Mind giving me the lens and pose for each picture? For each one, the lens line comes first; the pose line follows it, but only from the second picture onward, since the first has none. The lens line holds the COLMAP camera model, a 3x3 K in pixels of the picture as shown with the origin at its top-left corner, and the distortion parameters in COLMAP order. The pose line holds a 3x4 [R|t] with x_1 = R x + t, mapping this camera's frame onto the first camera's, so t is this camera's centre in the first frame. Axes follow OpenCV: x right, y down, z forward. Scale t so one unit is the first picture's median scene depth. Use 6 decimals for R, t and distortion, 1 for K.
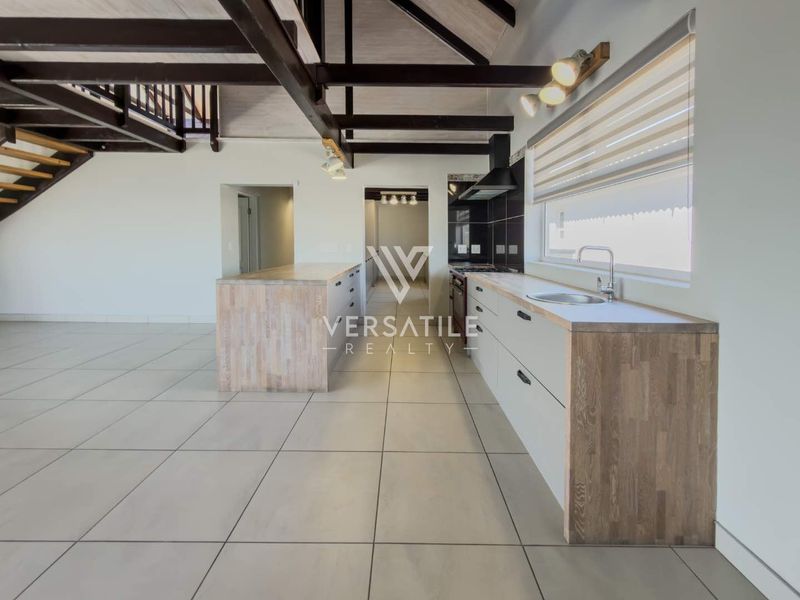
lens RADIAL K [[353.1, 0, 408.7], [0, 353.1, 262.5], [0, 0, 1]] dist [-0.003824, -0.000201]
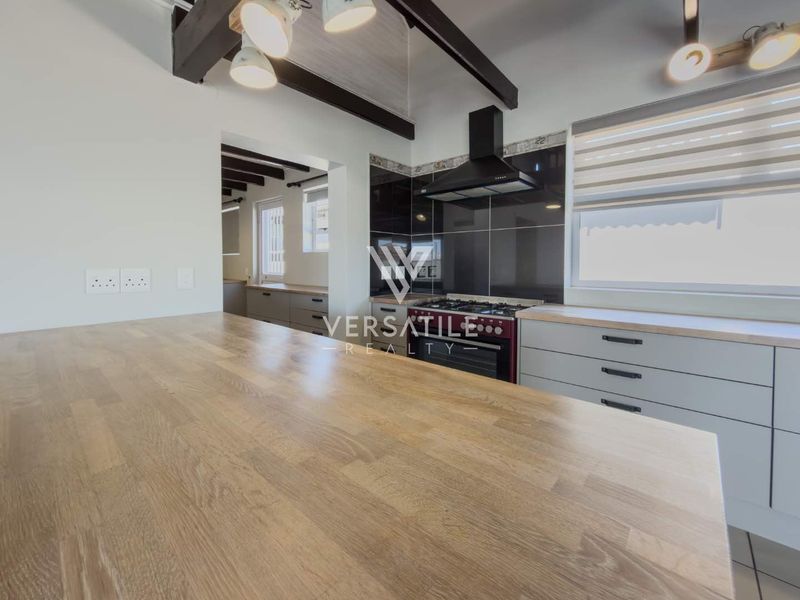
lens RADIAL K [[333.4, 0, 397.9], [0, 333.4, 272.2], [0, 0, 1]] dist [0.002995, 0.000605]
pose [[0.652093, -0.030193, 0.757538, -0.443794], [0.051739, 0.998649, -0.004734, -0.051424], [-0.756372, 0.042281, 0.652774, 0.834966]]
